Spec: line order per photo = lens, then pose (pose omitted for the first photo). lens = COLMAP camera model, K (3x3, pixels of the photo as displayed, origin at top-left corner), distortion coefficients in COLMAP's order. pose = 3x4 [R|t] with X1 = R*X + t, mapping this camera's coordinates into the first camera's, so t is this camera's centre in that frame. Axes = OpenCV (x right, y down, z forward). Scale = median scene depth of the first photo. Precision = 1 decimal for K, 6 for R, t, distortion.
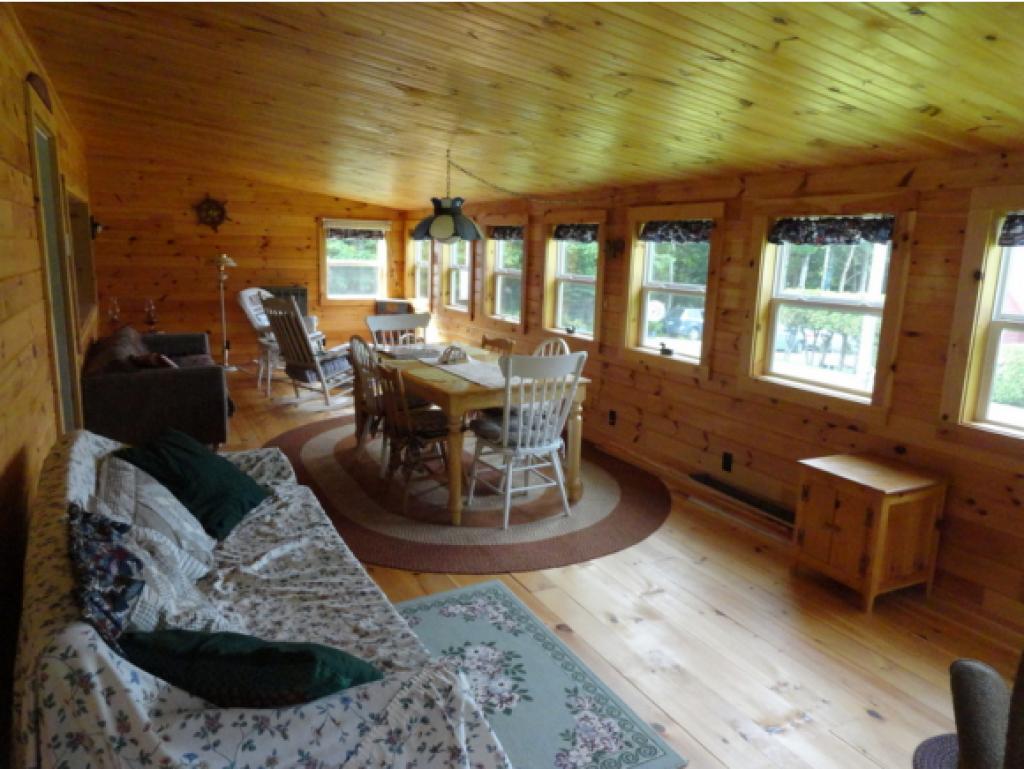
lens RADIAL K [[702.7, 0, 513.4], [0, 702.7, 383.5], [0, 0, 1]] dist [-0.004242, 0.006656]
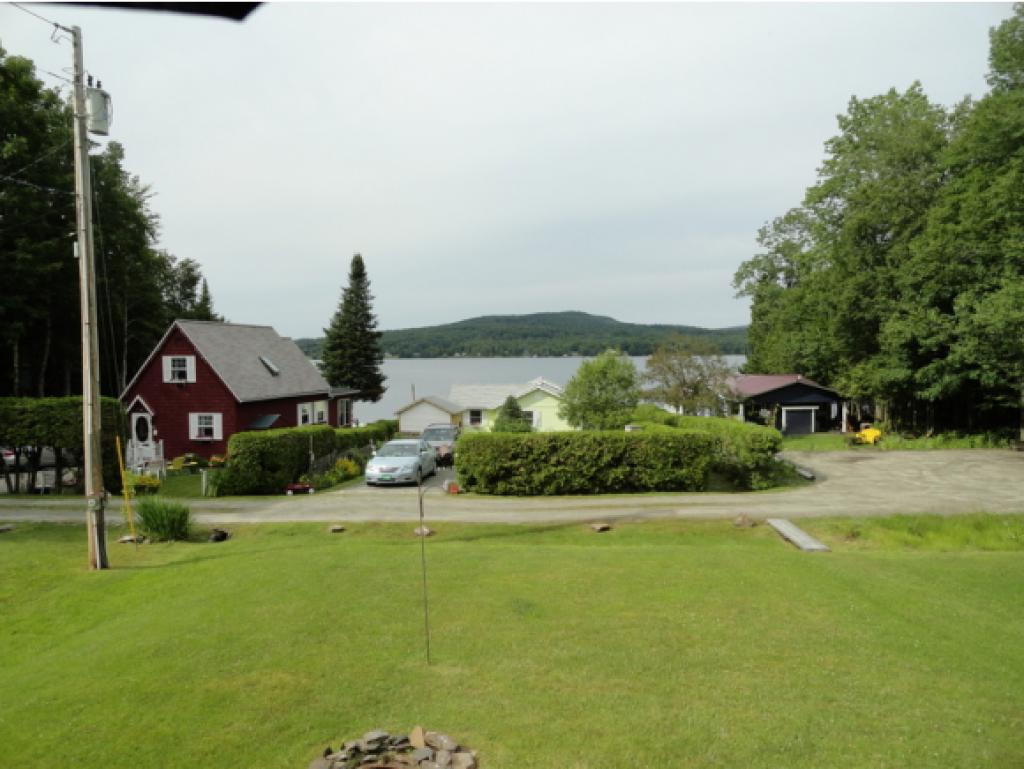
lens RADIAL K [[702.7, 0, 513.3], [0, 702.7, 382.8], [0, 0, 1]] dist [-0.004242, 0.006656]
pose [[0.516270, -0.076724, 0.852982, 0.056590], [0.189860, 0.981450, -0.026634, -0.020835], [-0.835116, 0.175698, 0.521260, 0.120897]]
